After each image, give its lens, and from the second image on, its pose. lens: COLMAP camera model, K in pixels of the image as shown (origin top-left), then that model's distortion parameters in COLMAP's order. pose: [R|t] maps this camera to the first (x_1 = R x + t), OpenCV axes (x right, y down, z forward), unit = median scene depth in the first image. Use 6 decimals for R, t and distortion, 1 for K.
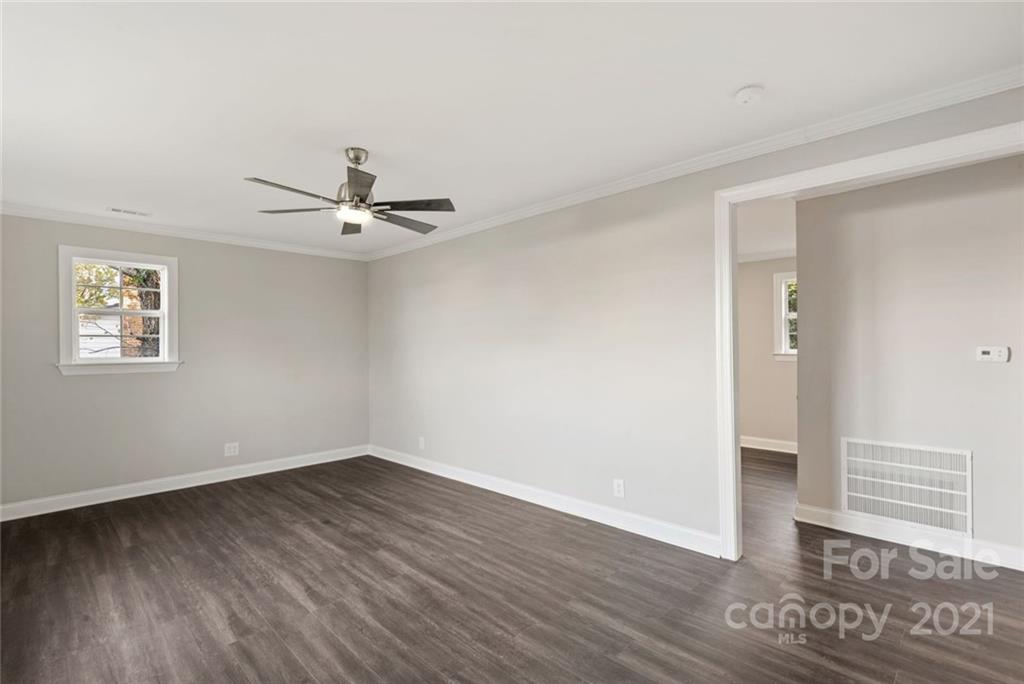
lens RADIAL K [[471.6, 0, 504.0], [0, 471.6, 349.4], [0, 0, 1]] dist [0.001127, 0.000227]
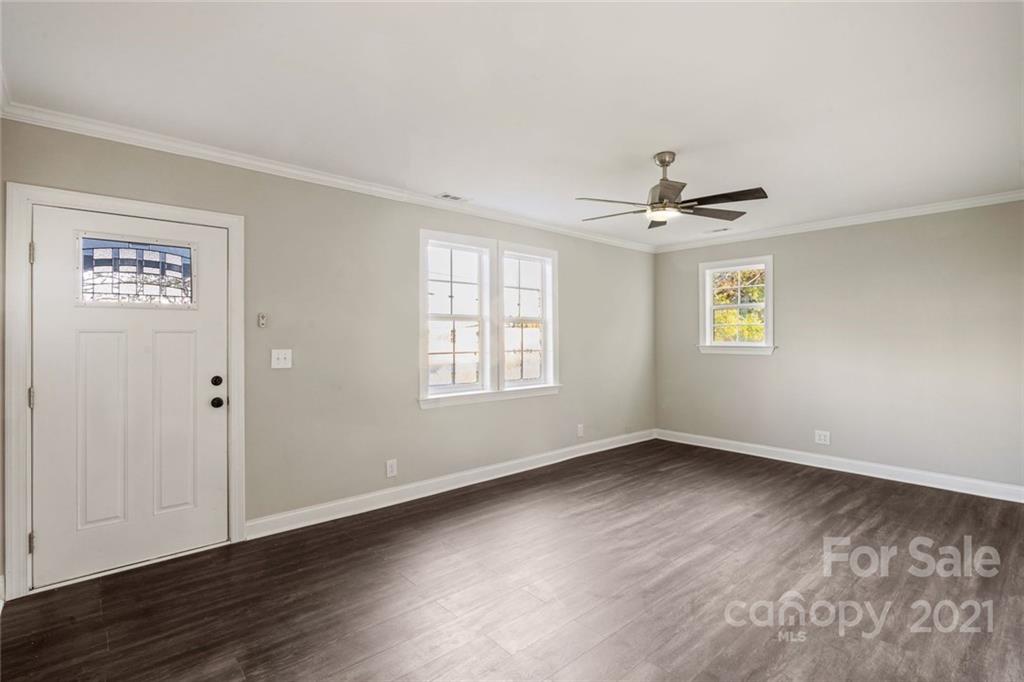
lens RADIAL K [[476.1, 0, 508.7], [0, 476.1, 341.0], [0, 0, 1]] dist [0.001460, 0.000199]
pose [[-0.060602, 0.011724, -0.998093, 0.788631], [-0.001677, 0.999928, 0.011847, -0.001997], [0.998161, 0.002392, -0.060578, 0.695409]]
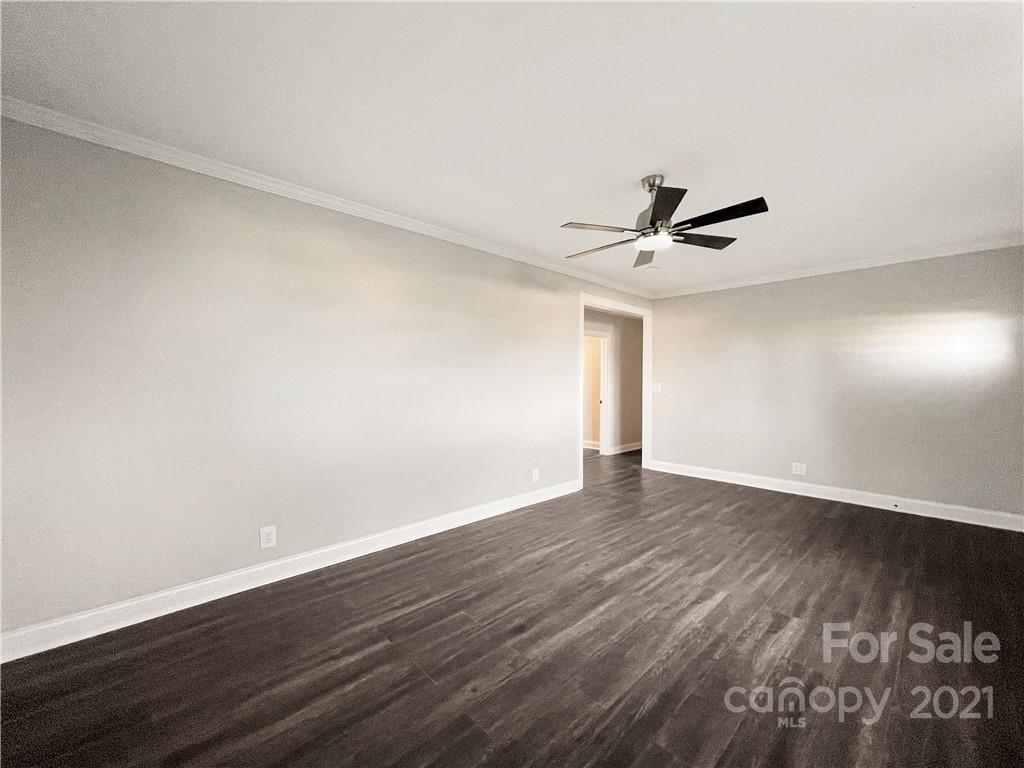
lens RADIAL K [[414.0, 0, 511.4], [0, 414.0, 386.1], [0, 0, 1]] dist [-0.012034, 0.009933]
pose [[0.022304, -0.000534, 0.999751, -1.215584], [-0.002709, 0.999996, 0.000594, 0.028956], [-0.999748, -0.002722, 0.022302, 1.267827]]
